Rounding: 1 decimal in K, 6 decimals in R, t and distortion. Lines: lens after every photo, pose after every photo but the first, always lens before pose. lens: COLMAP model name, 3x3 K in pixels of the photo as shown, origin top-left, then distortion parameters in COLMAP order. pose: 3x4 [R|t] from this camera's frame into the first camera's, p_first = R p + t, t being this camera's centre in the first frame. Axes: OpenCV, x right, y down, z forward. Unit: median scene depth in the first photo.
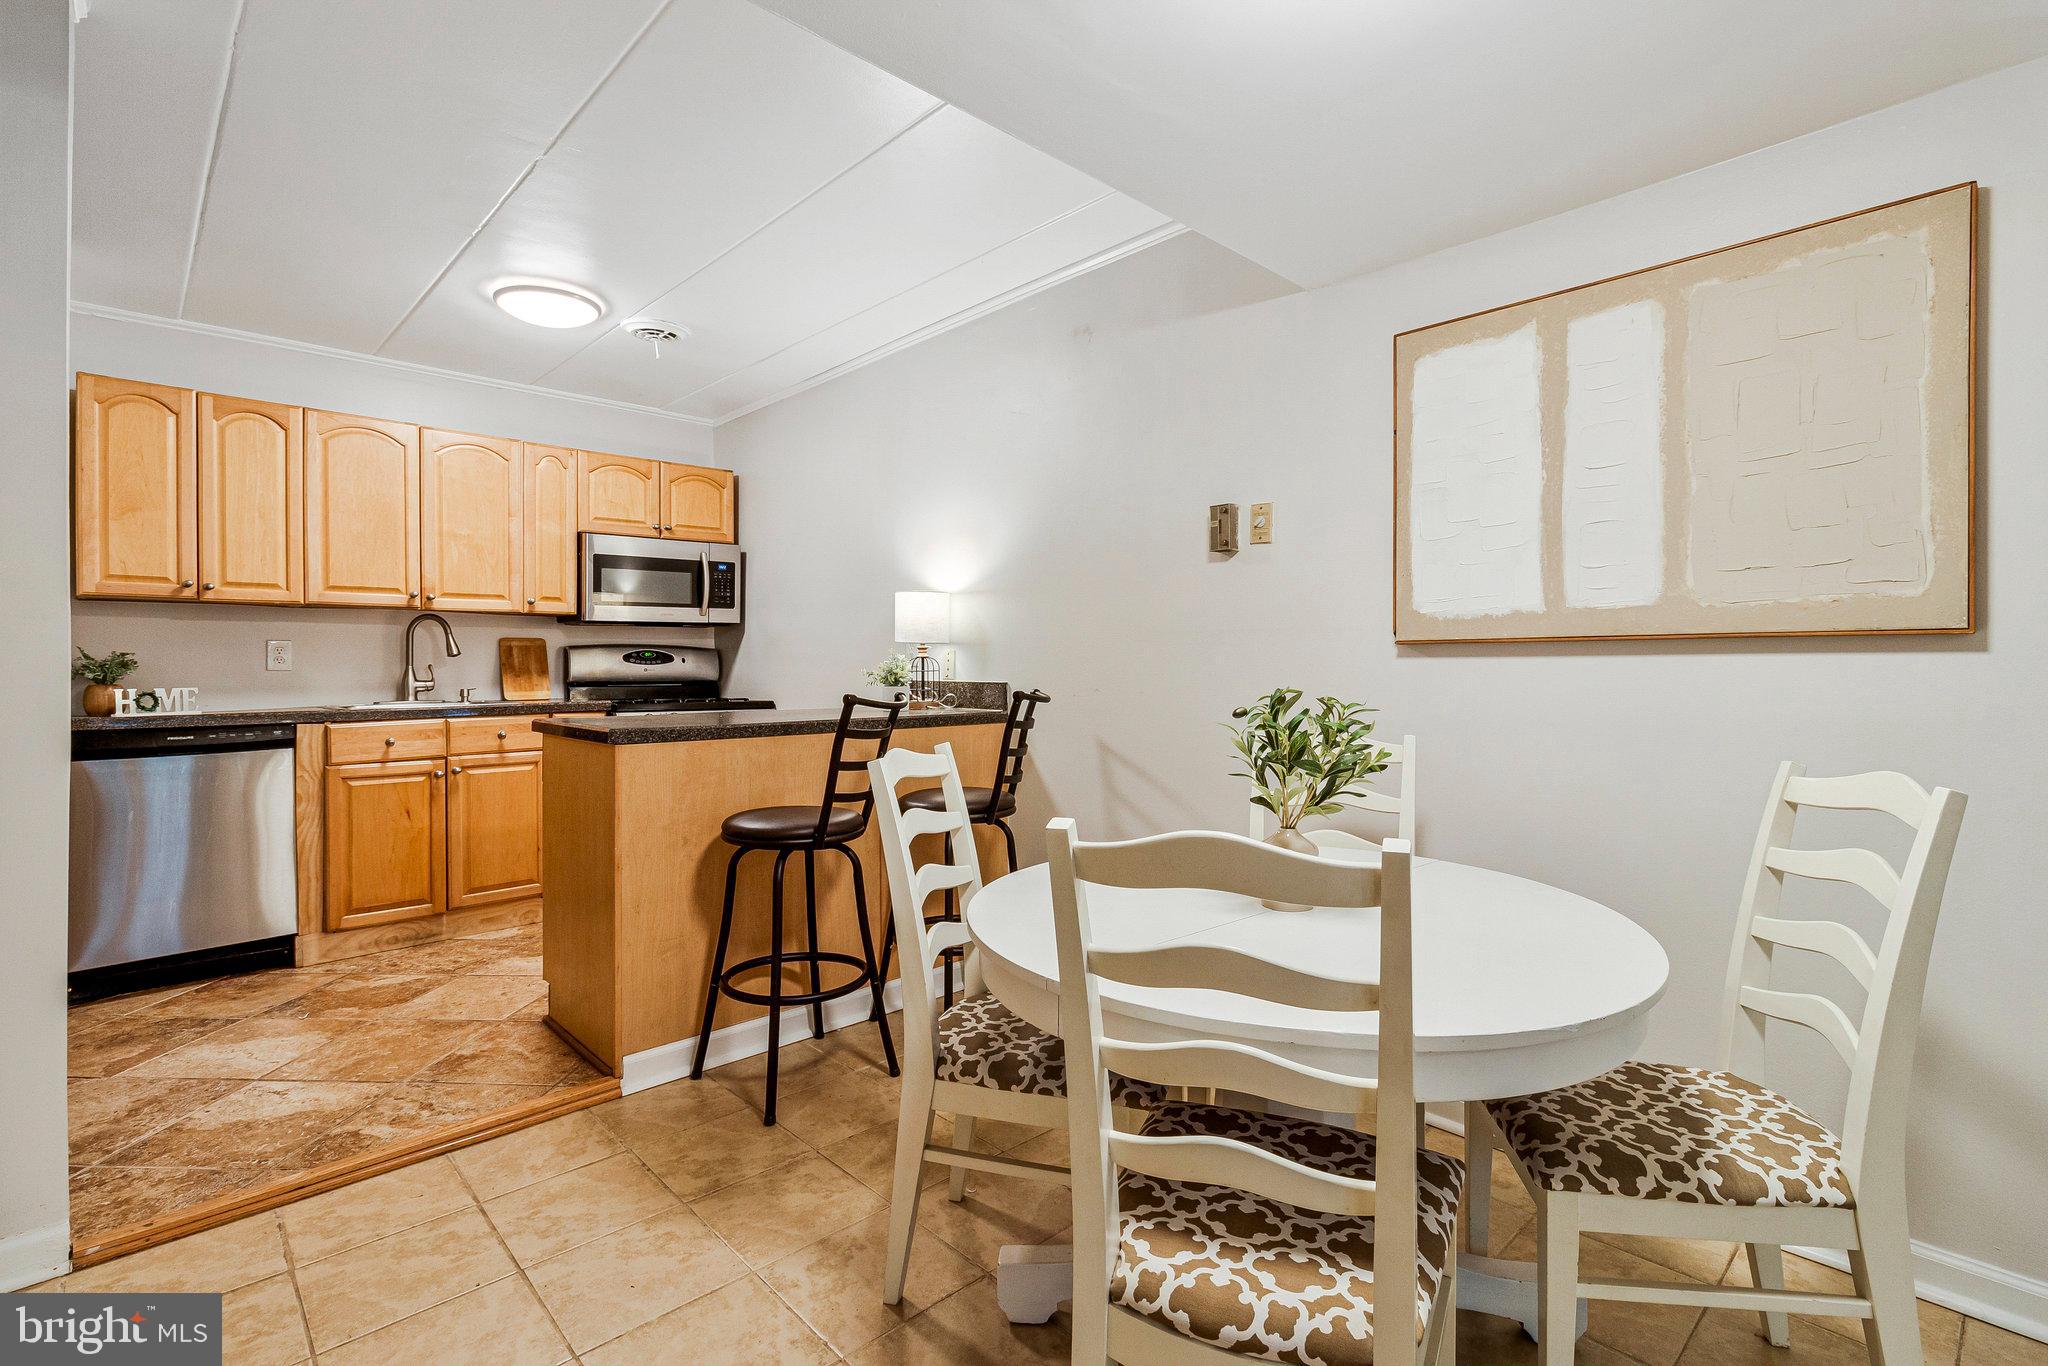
lens RADIAL K [[945.3, 0, 1028.7], [0, 945.3, 669.7], [0, 0, 1]] dist [0.000733, 0.000342]
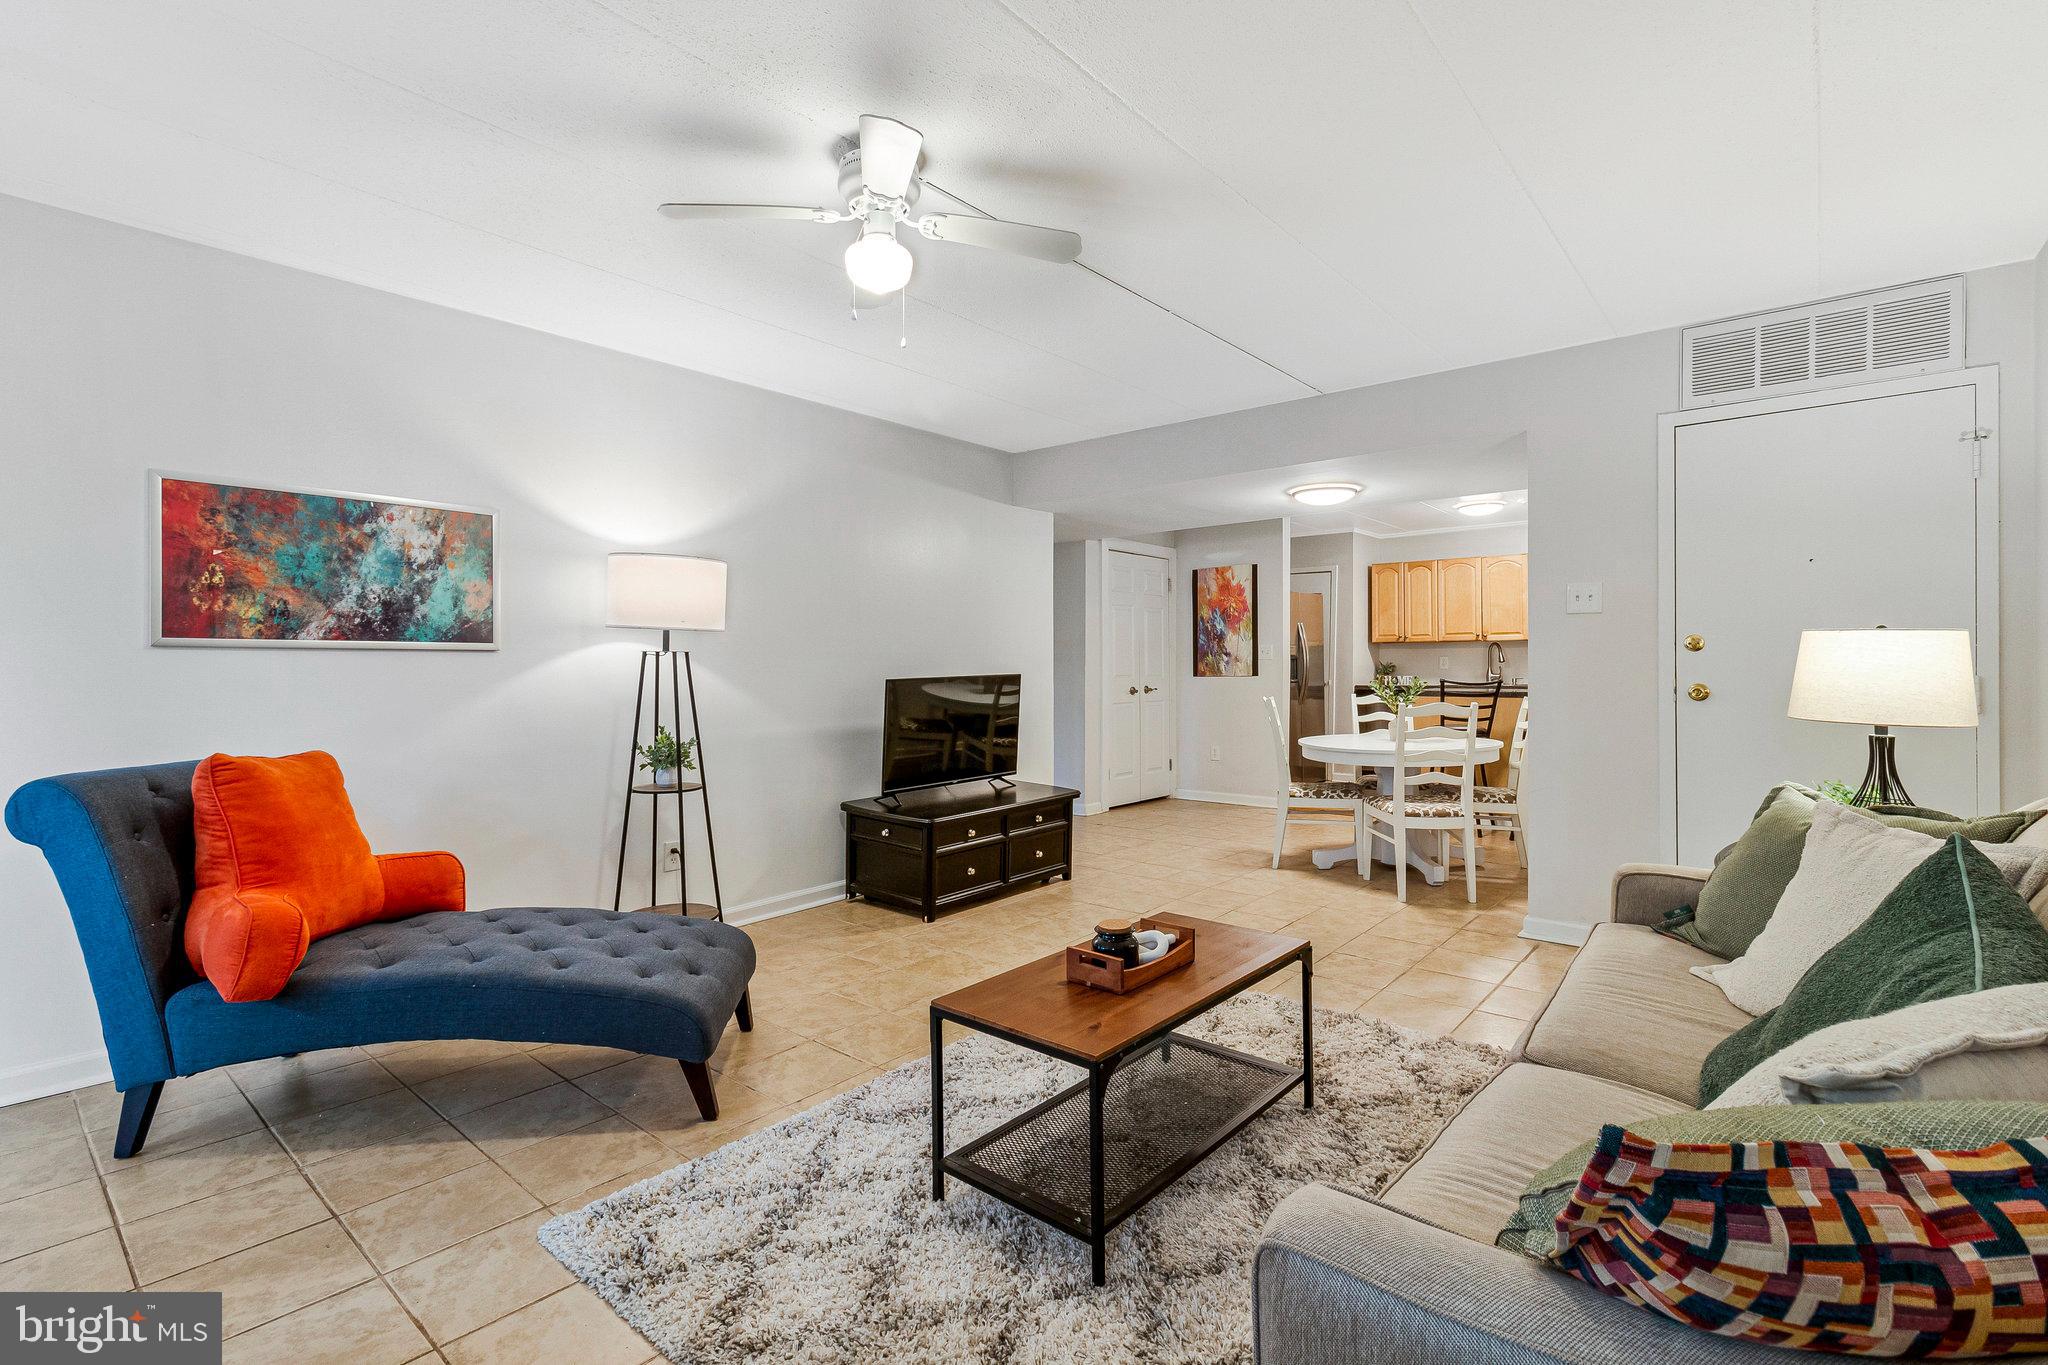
lens RADIAL K [[945.3, 0, 1009.2], [0, 945.3, 667.6], [0, 0, 1]] dist [0.000733, 0.000342]
pose [[0.086523, -0.001027, -0.996249, 1.548279], [0.003018, 0.999995, -0.000769, -0.004793], [0.996245, -0.002940, 0.086526, -0.296393]]
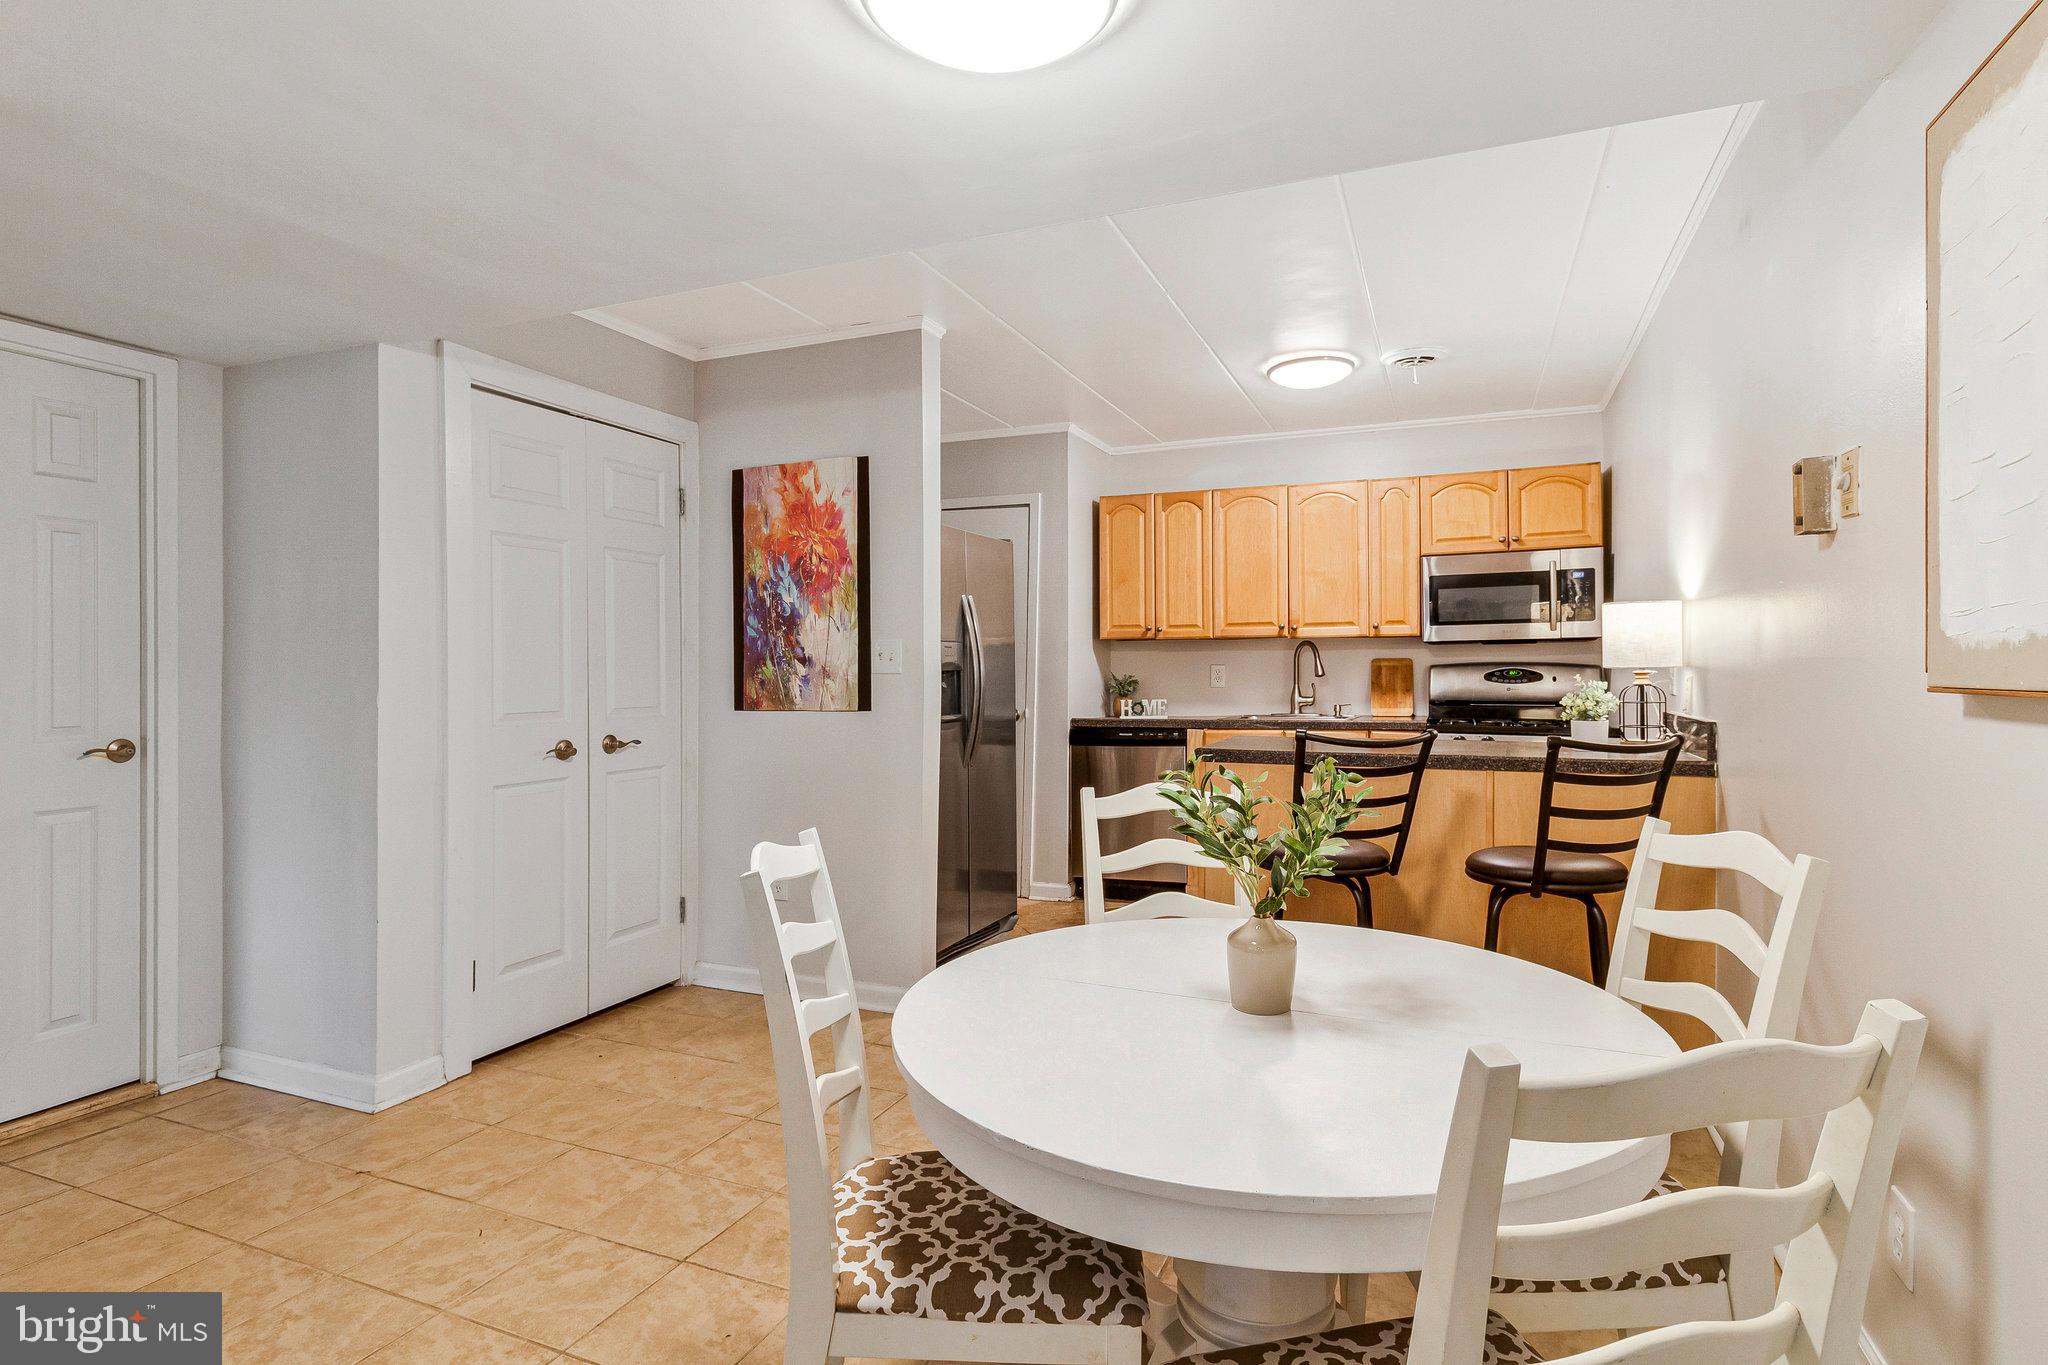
lens RADIAL K [[1035.0, 0, 1030.2], [0, 1035.0, 674.7], [0, 0, 1]] dist [-0.001197, 0.000008]
pose [[0.401369, 0.005148, -0.915902, 0.462933], [0.001172, 0.999980, 0.006134, -0.028179], [0.915916, -0.003536, 0.401355, 0.186169]]
